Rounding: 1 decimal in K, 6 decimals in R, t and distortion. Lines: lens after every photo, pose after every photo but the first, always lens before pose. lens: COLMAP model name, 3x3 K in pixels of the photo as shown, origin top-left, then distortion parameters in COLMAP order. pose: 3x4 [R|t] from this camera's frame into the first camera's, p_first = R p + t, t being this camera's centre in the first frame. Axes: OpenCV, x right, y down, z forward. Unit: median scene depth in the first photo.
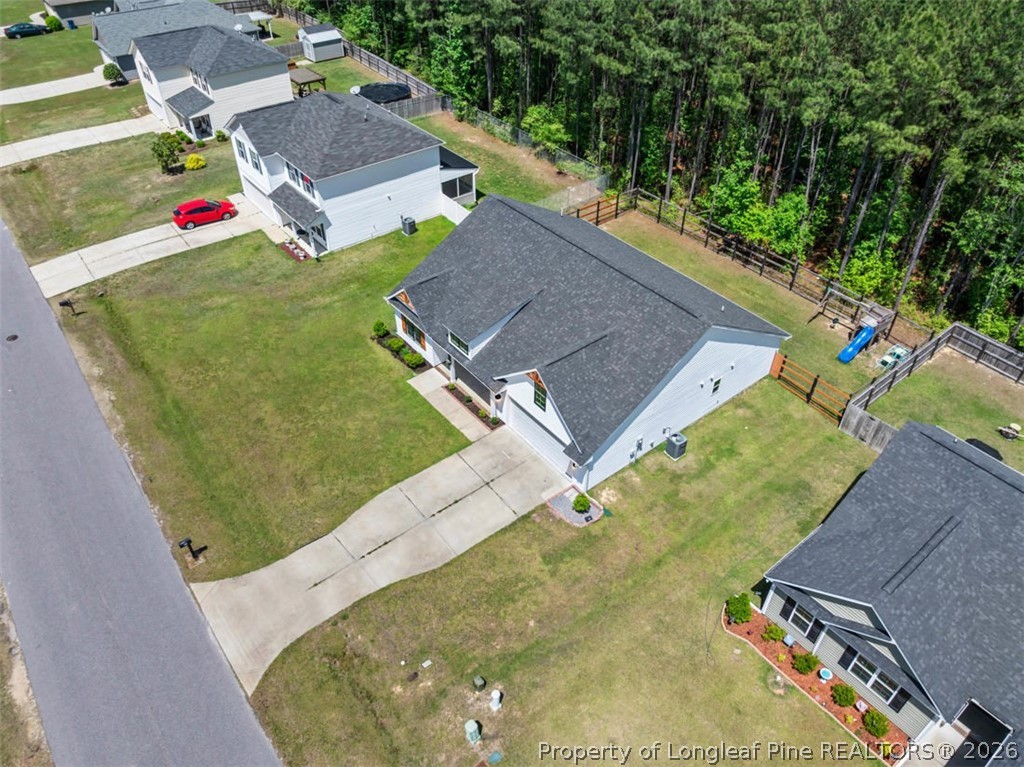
lens RADIAL K [[720.2, 0, 516.8], [0, 720.2, 384.7], [0, 0, 1]] dist [-0.045766, 0.011625]
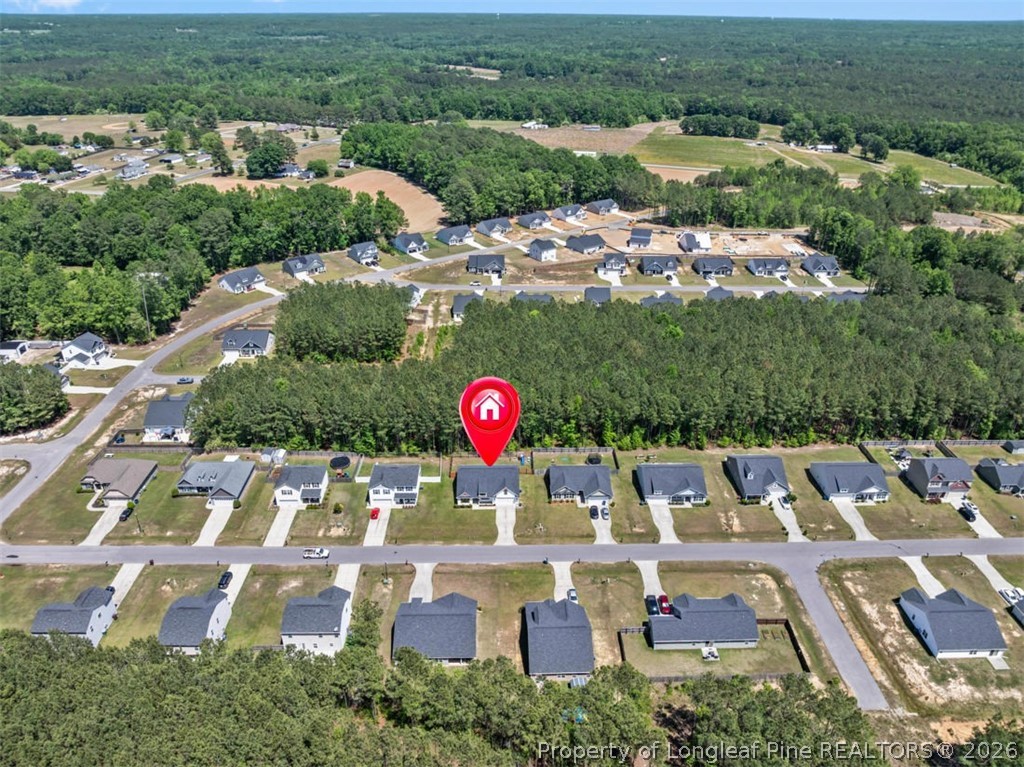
lens RADIAL K [[720.2, 0, 519.8], [0, 720.2, 384.8], [0, 0, 1]] dist [-0.045766, 0.011625]
pose [[0.601971, -0.373062, 0.706013, -3.131698], [0.516039, 0.856473, 0.012573, -0.633292], [-0.609372, 0.356762, 0.708087, -2.967661]]
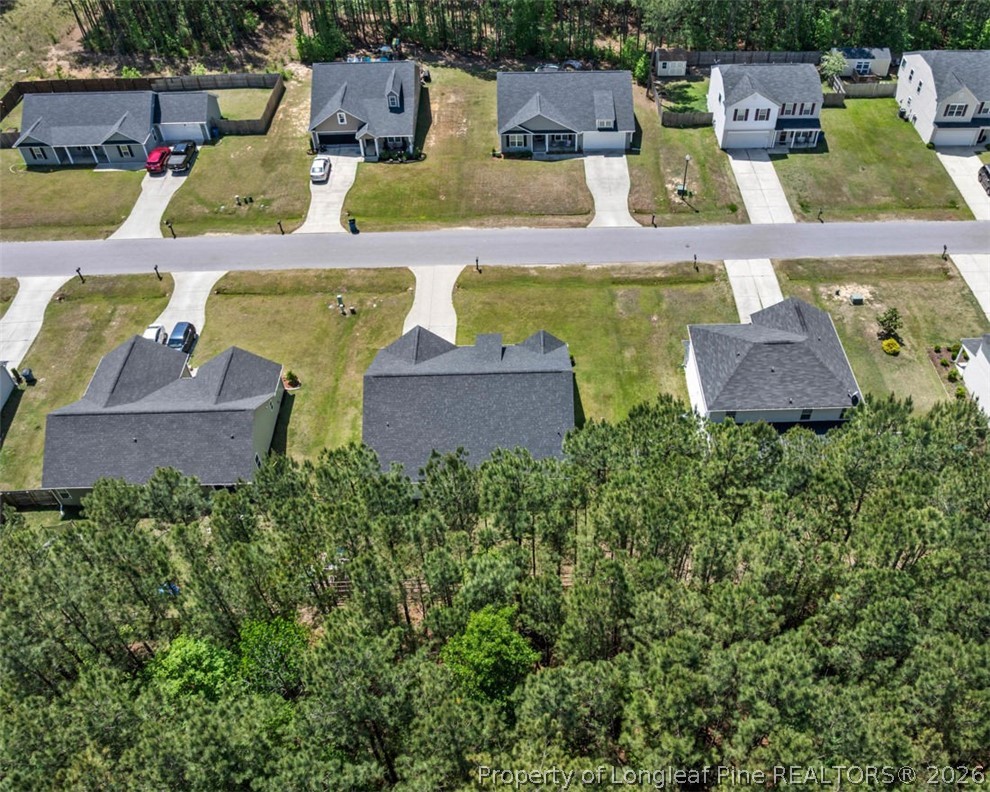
lens RADIAL K [[840.8, 0, 553.1], [0, 840.8, 411.4], [0, 0, 1]] dist [-0.031911, -0.010564]
pose [[-0.593239, 0.582457, -0.555708, 1.008251], [-0.527926, 0.239657, 0.814775, -1.678771], [0.607751, 0.776729, 0.165320, 0.850677]]
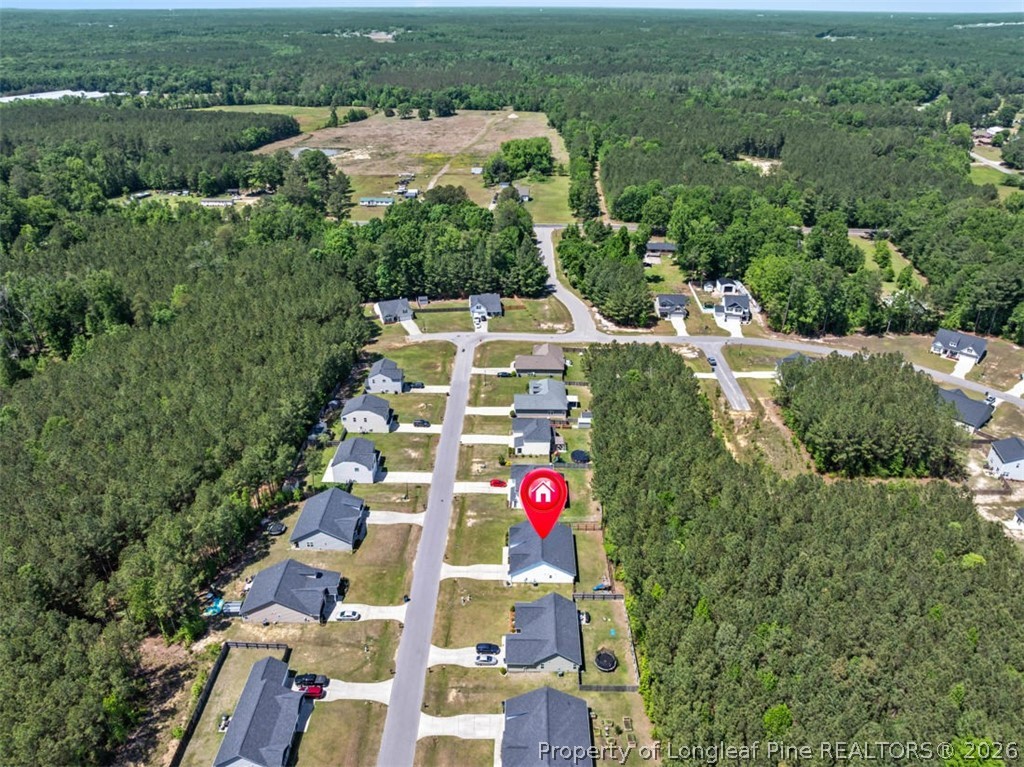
lens RADIAL K [[720.2, 0, 510.8], [0, 720.2, 383.3], [0, 0, 1]] dist [-0.045766, 0.011625]
pose [[0.770968, 0.292657, -0.565651, 2.152323], [-0.410611, 0.907337, -0.090214, -0.556570], [0.486834, 0.301814, 0.819696, -2.988375]]
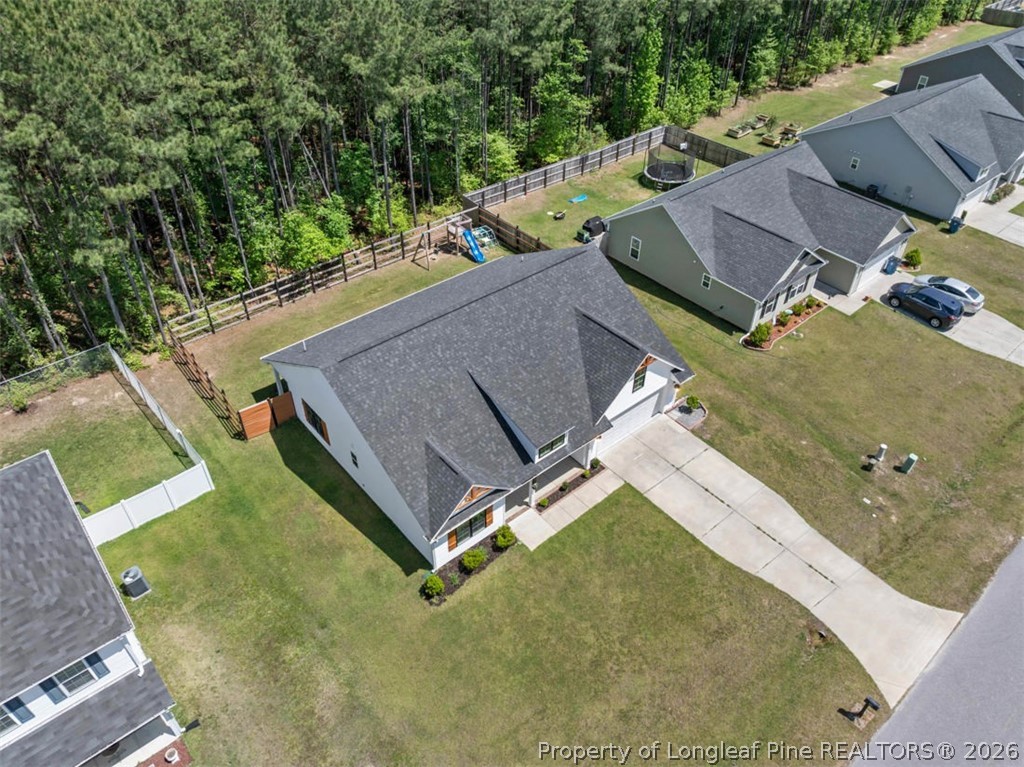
lens RADIAL K [[720.2, 0, 512.3], [0, 720.2, 386.7], [0, 0, 1]] dist [-0.045766, 0.011625]
pose [[-0.033271, -0.653422, 0.756262, -0.660292], [0.641663, 0.566174, 0.517412, -0.554586], [-0.766264, 0.502480, 0.400440, 0.625989]]
